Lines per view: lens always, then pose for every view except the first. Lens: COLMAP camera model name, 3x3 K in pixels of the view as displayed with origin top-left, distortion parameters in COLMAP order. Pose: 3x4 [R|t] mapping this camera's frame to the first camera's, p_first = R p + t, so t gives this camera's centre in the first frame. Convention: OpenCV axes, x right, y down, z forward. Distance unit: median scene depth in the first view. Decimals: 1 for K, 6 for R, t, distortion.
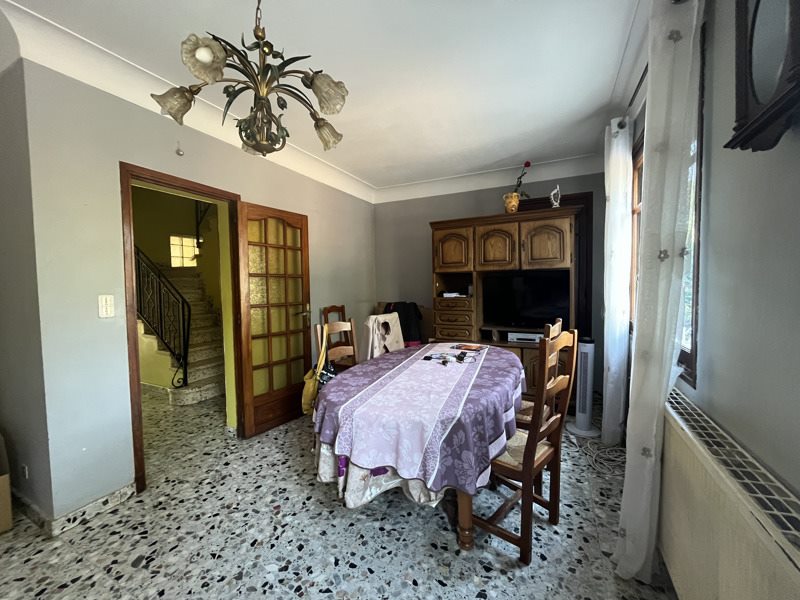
lens RADIAL K [[328.0, 0, 395.7], [0, 328.0, 301.2], [0, 0, 1]] dist [-0.003225, -0.000189]
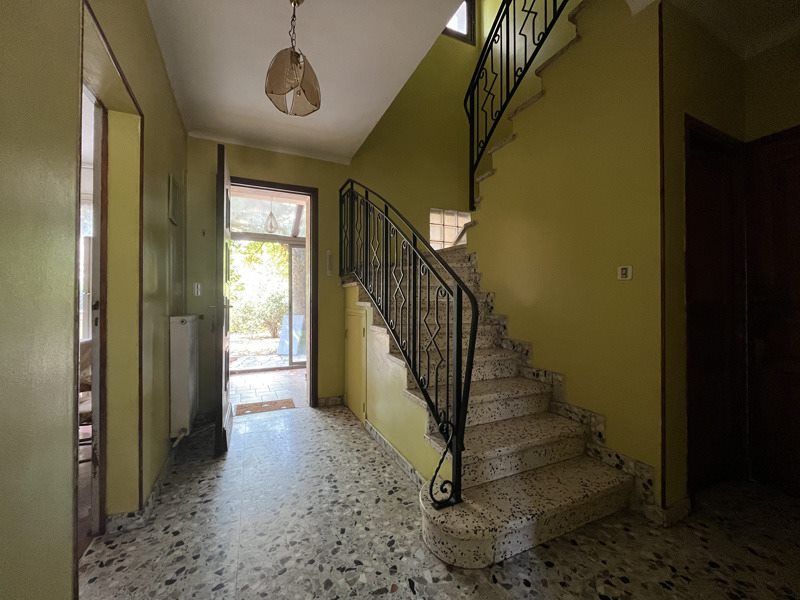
lens RADIAL K [[328.0, 0, 399.5], [0, 328.0, 299.4], [0, 0, 1]] dist [-0.003225, -0.000189]
pose [[0.781168, 0.006519, -0.624287, -0.419455], [-0.039591, 0.998450, -0.039115, 0.029190], [0.623064, 0.055272, 0.780216, 0.588979]]
